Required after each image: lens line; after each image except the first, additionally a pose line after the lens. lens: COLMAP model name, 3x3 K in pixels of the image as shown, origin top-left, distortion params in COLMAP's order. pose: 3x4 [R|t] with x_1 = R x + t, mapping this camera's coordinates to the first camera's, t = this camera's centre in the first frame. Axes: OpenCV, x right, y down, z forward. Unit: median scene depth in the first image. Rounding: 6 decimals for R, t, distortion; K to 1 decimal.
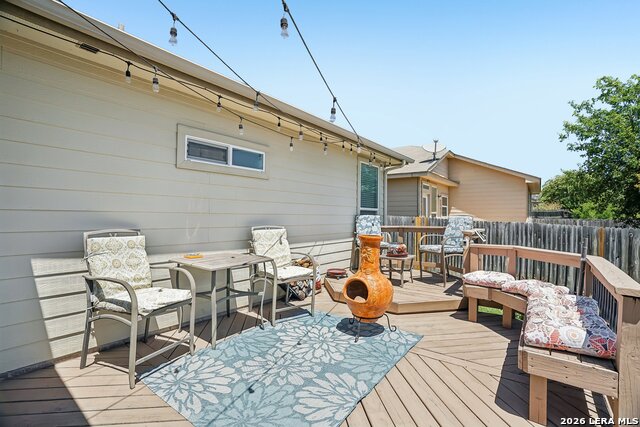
lens RADIAL K [[295.8, 0, 320.0], [0, 295.8, 213.5], [0, 0, 1]] dist [-0.075731, 0.029865]
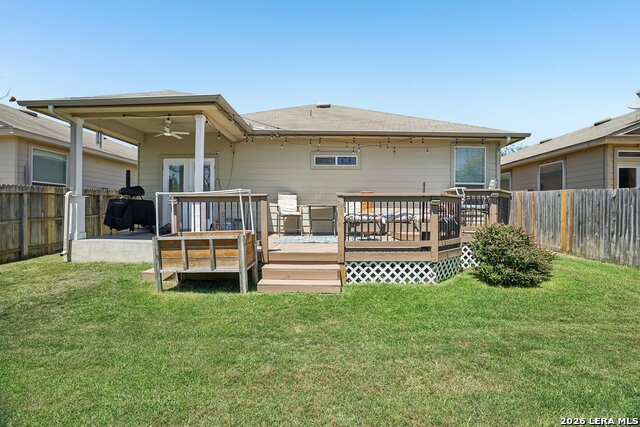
lens RADIAL K [[295.8, 0, 320.0], [0, 295.8, 213.5], [0, 0, 1]] dist [-0.075731, 0.029865]
pose [[0.596390, -0.001972, -0.802692, 0.832509], [0.003454, 0.999994, 0.000109, 0.116784], [0.802687, -0.002838, 0.596393, -0.238255]]
